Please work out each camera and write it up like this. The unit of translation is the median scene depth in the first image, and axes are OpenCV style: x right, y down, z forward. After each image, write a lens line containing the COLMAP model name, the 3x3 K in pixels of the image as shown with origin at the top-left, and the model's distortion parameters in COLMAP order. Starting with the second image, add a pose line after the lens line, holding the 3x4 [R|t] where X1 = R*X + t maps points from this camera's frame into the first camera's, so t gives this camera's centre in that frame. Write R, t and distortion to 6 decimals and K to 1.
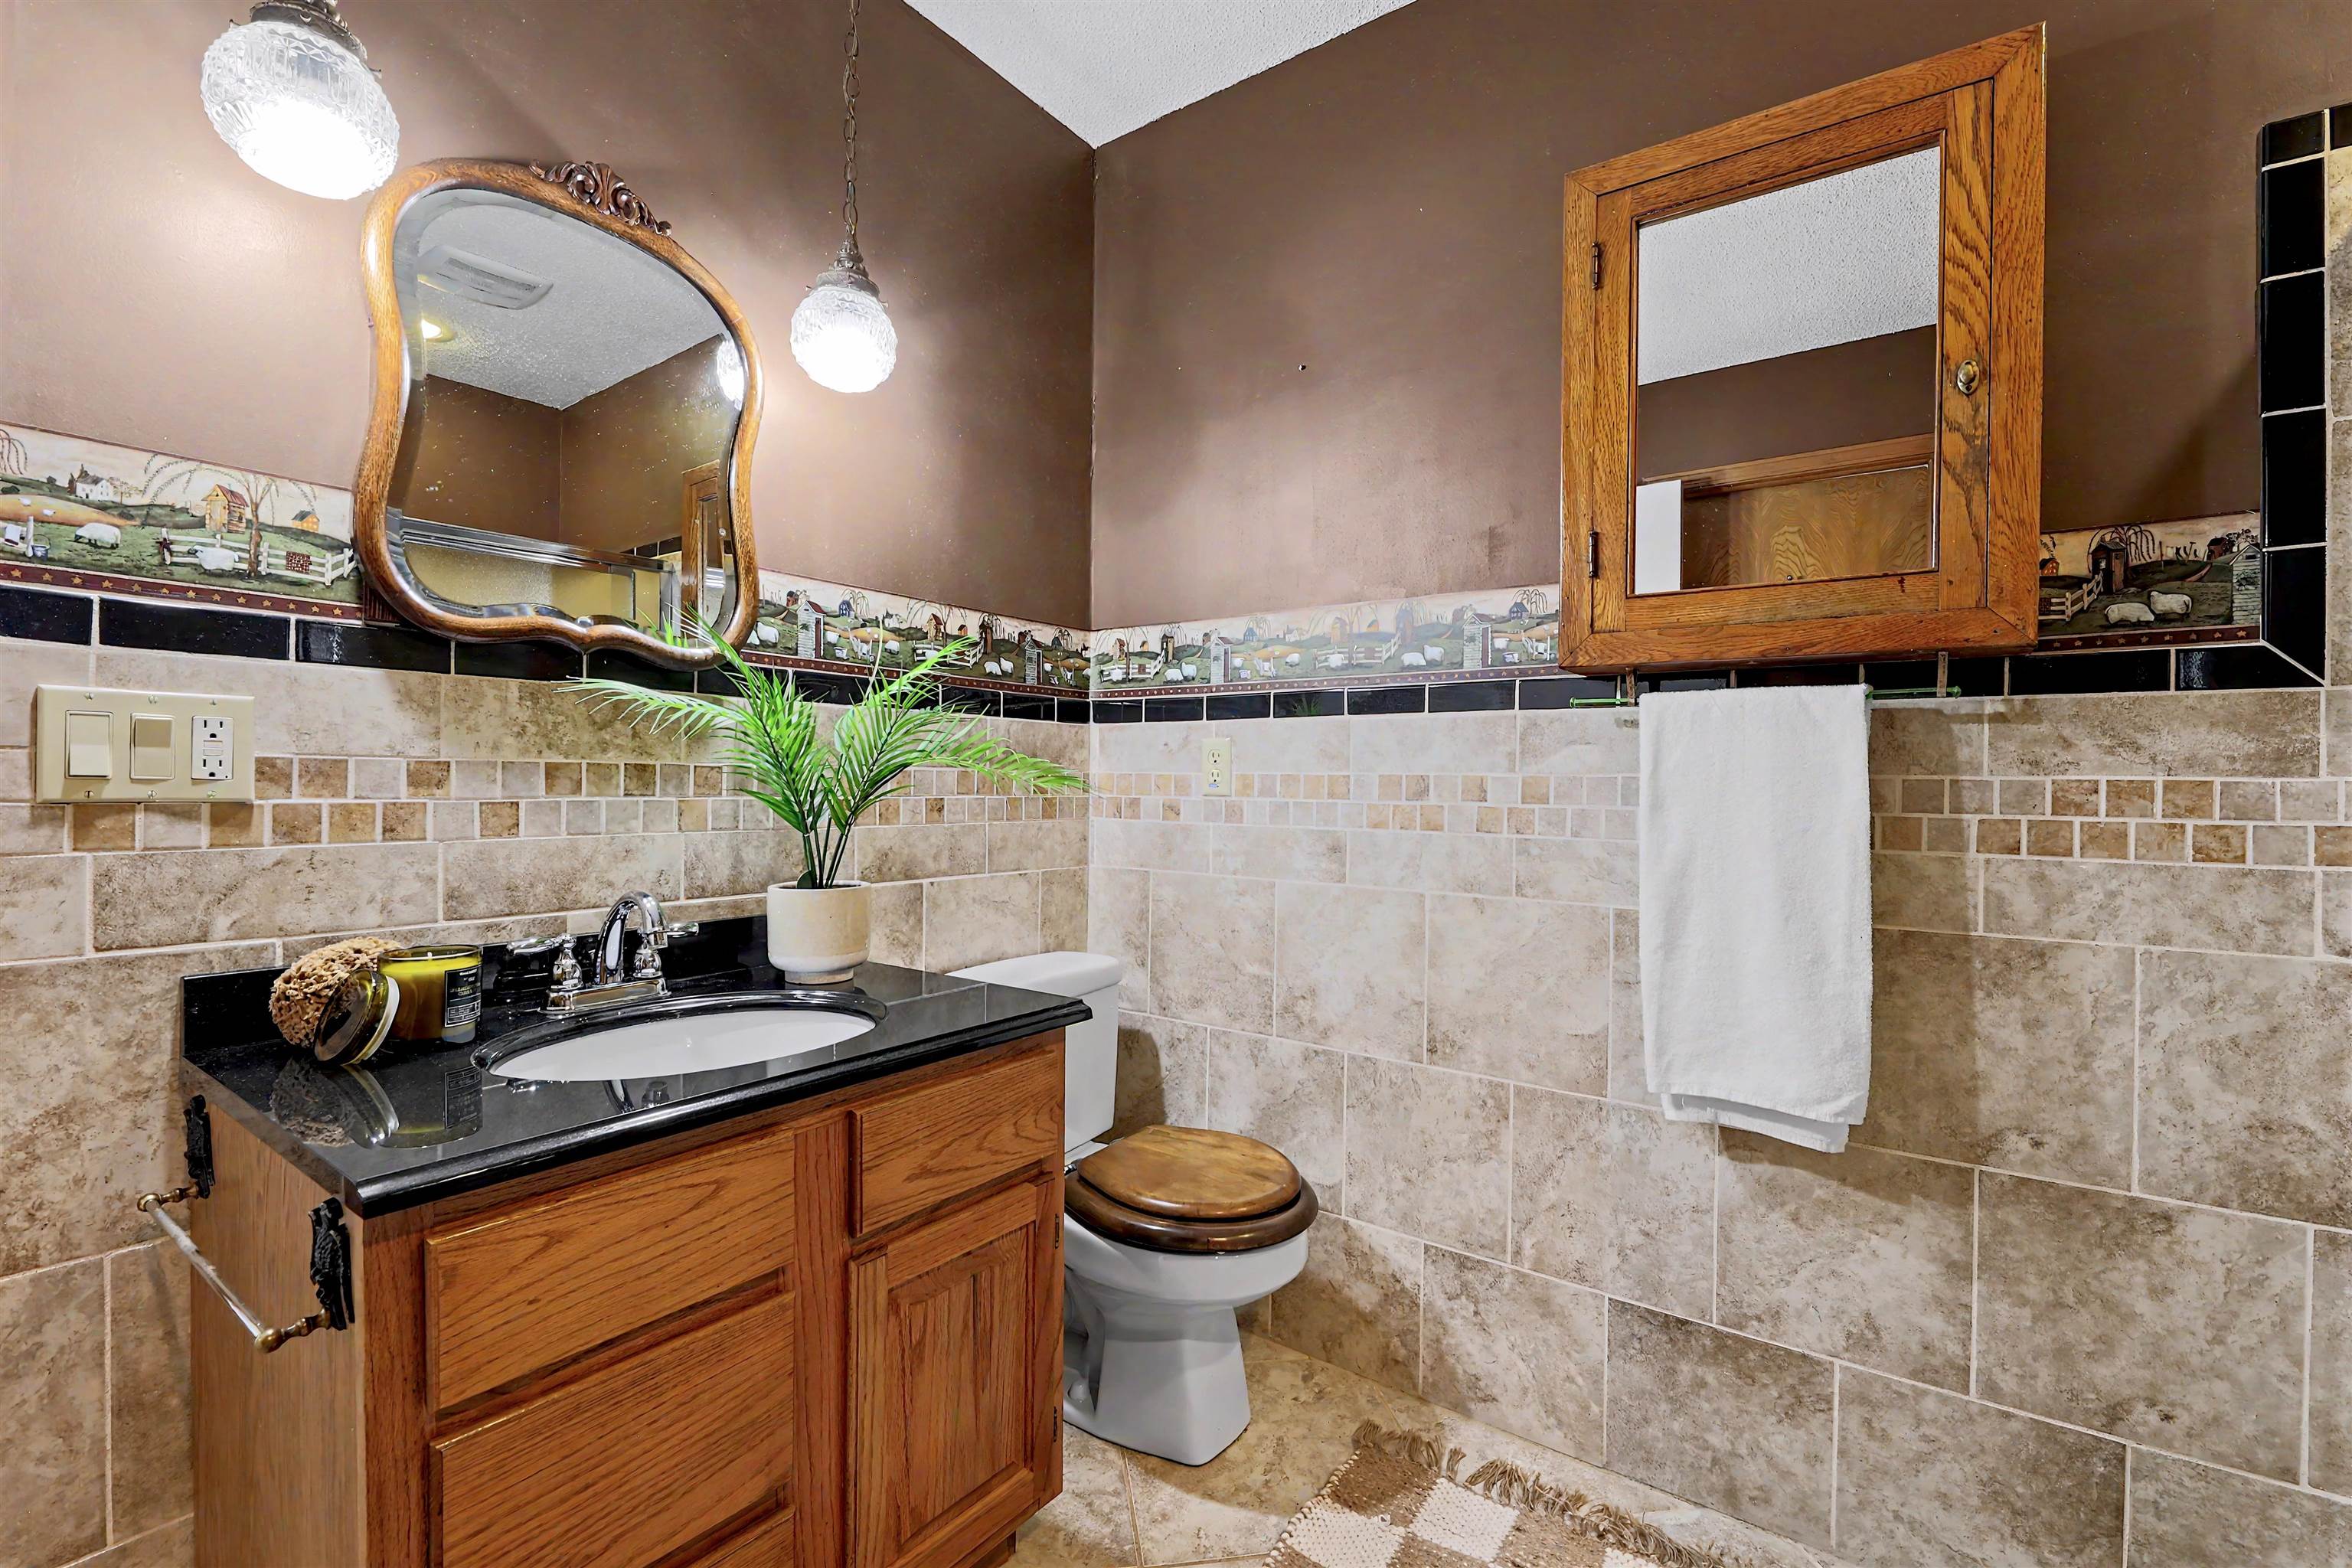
lens RADIAL K [[1018.0, 0, 1177.6], [0, 1018.0, 785.4], [0, 0, 1]] dist [-0.000800, -0.004348]
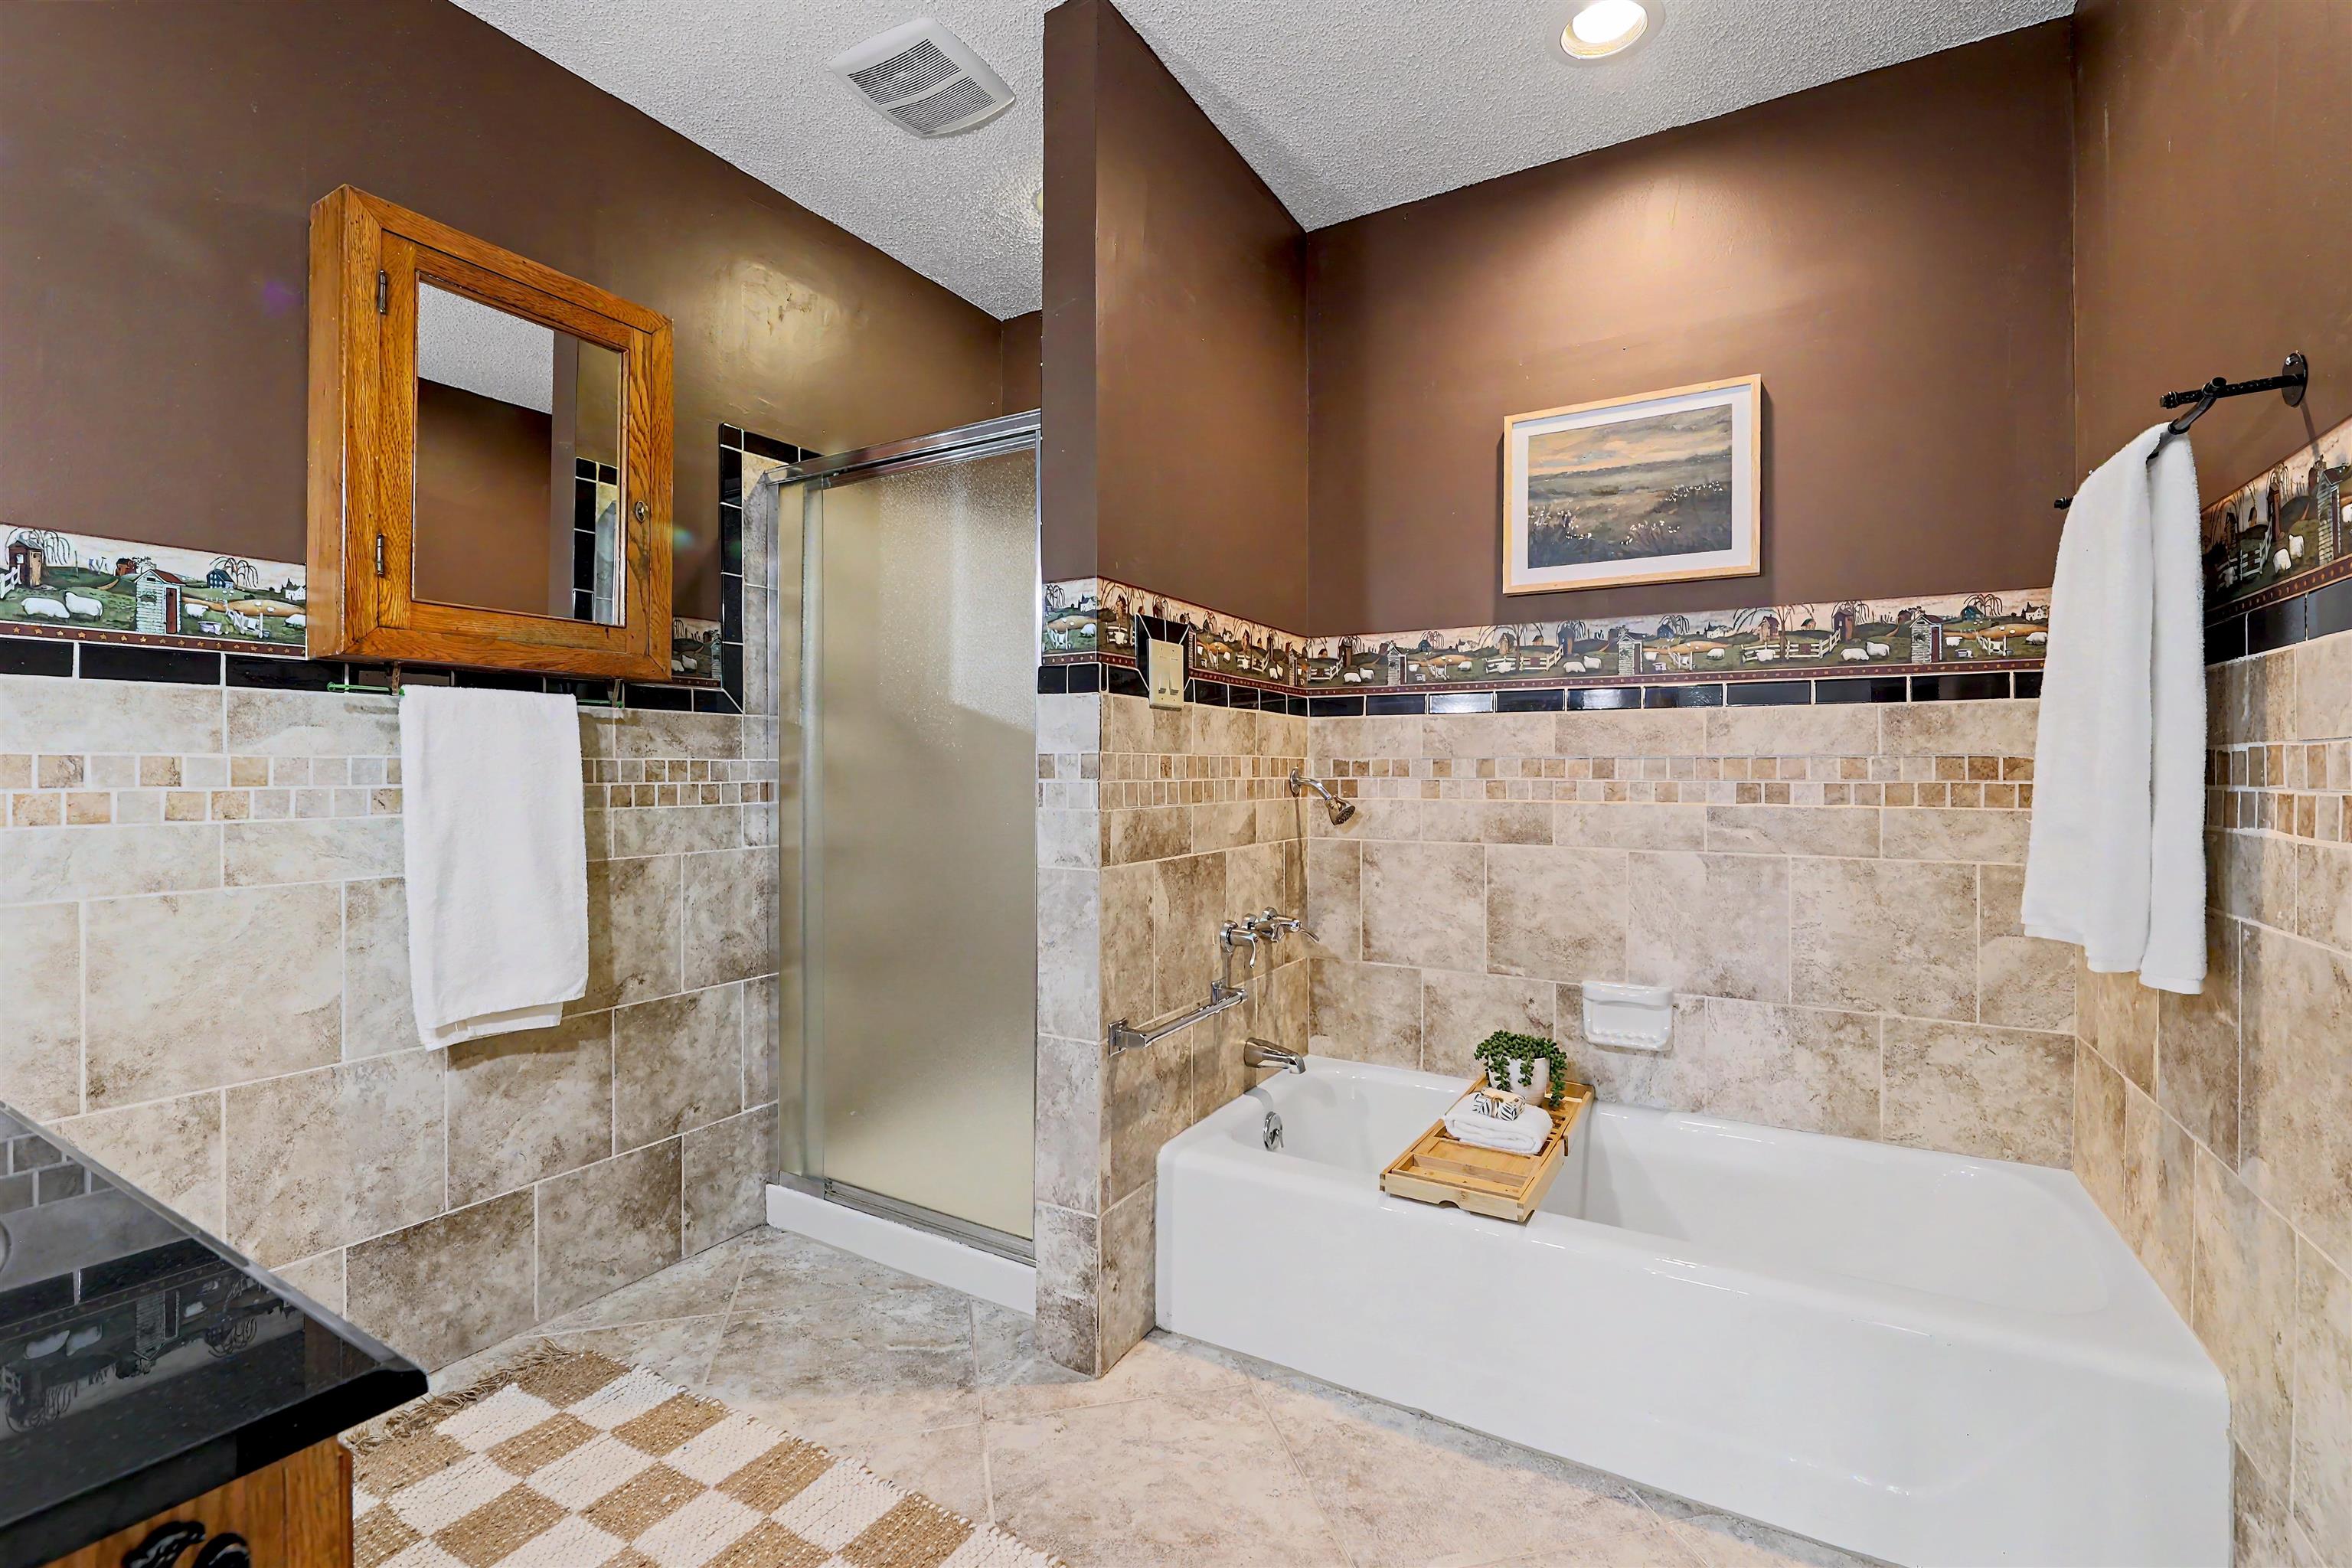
lens RADIAL K [[1018.0, 0, 1177.6], [0, 1018.0, 785.4], [0, 0, 1]] dist [-0.000800, -0.004348]
pose [[-0.099074, -0.025076, 0.994764, -0.850117], [0.006651, 0.999643, 0.025861, -0.001876], [-0.995058, 0.009178, -0.098872, 0.285396]]
